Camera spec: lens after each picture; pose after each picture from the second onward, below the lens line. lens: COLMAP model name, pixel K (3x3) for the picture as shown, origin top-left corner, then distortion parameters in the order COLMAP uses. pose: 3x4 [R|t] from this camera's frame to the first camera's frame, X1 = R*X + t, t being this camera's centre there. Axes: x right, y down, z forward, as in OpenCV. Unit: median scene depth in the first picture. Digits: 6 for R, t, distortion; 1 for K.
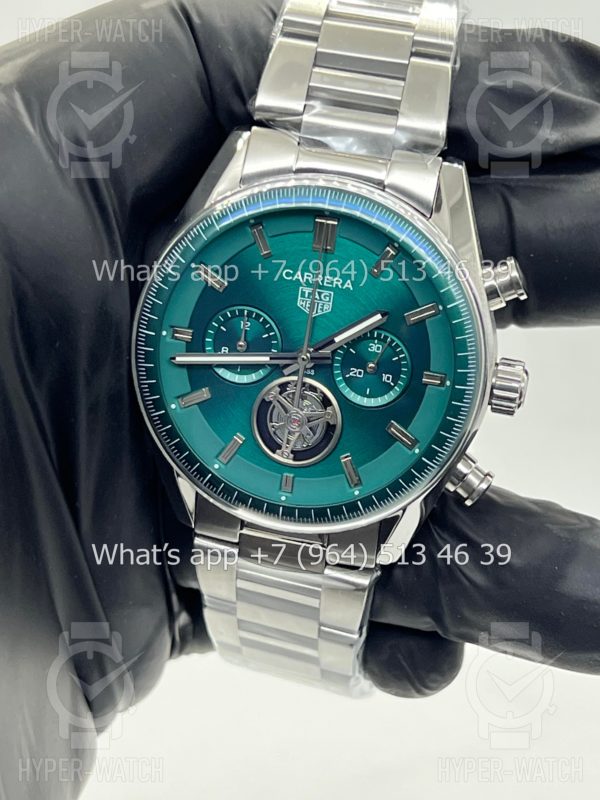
lens RADIAL K [[1915.2, 0, 300.0], [0, 1915.2, 400.0], [0, 0, 1]] dist [0.044893, -0.082602]
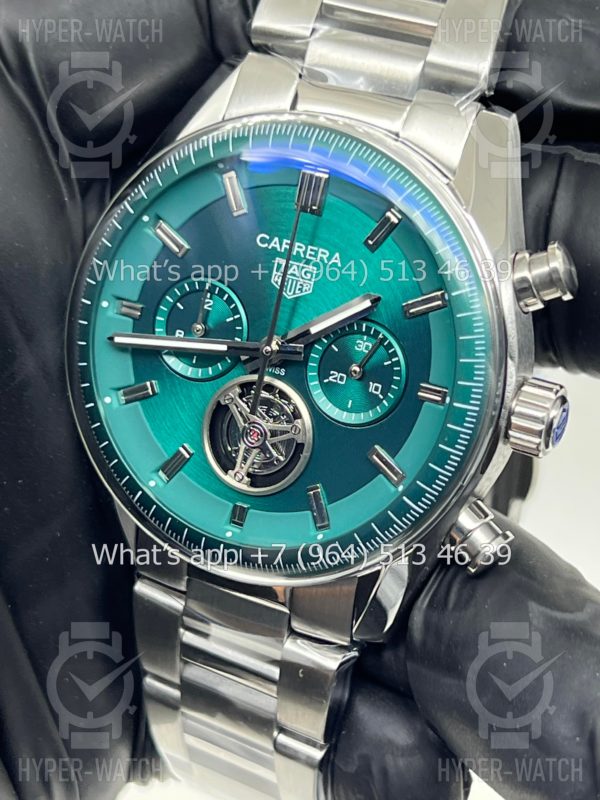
lens RADIAL K [[1915.2, 0, 300.0], [0, 1915.2, 400.0], [0, 0, 1]] dist [0.044893, -0.082602]
pose [[0.971209, 0.101615, -0.215471, 0.178807], [-0.120248, 0.989894, -0.075173, 0.053002], [0.205654, 0.098919, 0.973613, 0.264407]]
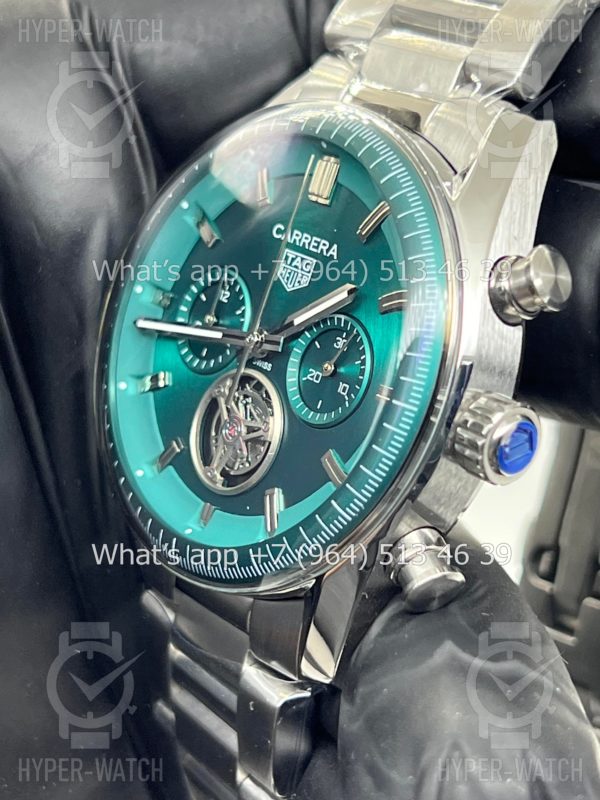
lens RADIAL K [[1915.2, 0, 300.0], [0, 1915.2, 400.0], [0, 0, 1]] dist [0.044893, -0.082602]
pose [[0.786996, 0.176121, -0.591285, 0.440706], [-0.329179, 0.930442, -0.160993, 0.108256], [0.521802, 0.321340, 0.790230, 0.448878]]
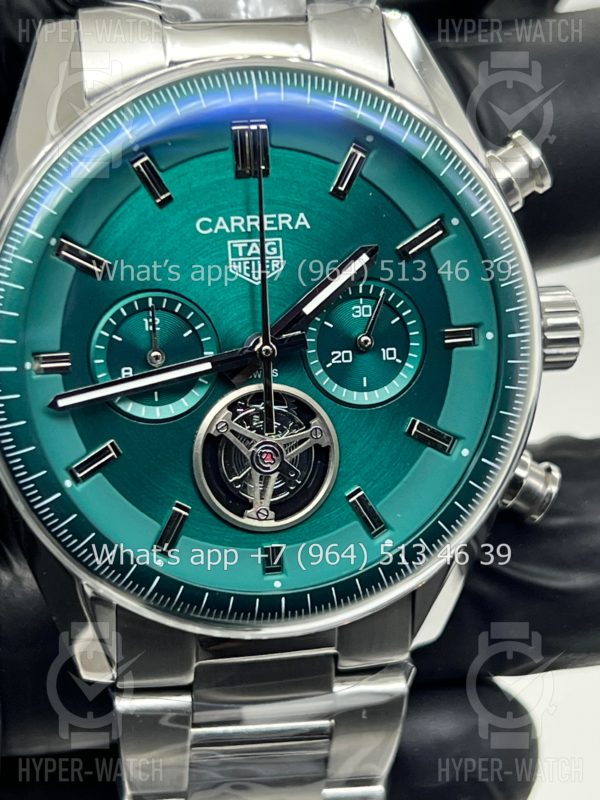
lens RADIAL K [[1915.2, 0, 300.0], [0, 1915.2, 400.0], [0, 0, 1]] dist [0.044893, -0.082602]
pose [[0.904571, -0.226353, 0.361269, -0.213298], [0.257177, 0.965579, -0.038956, 0.020384], [-0.340016, 0.128148, 0.931648, 0.421782]]
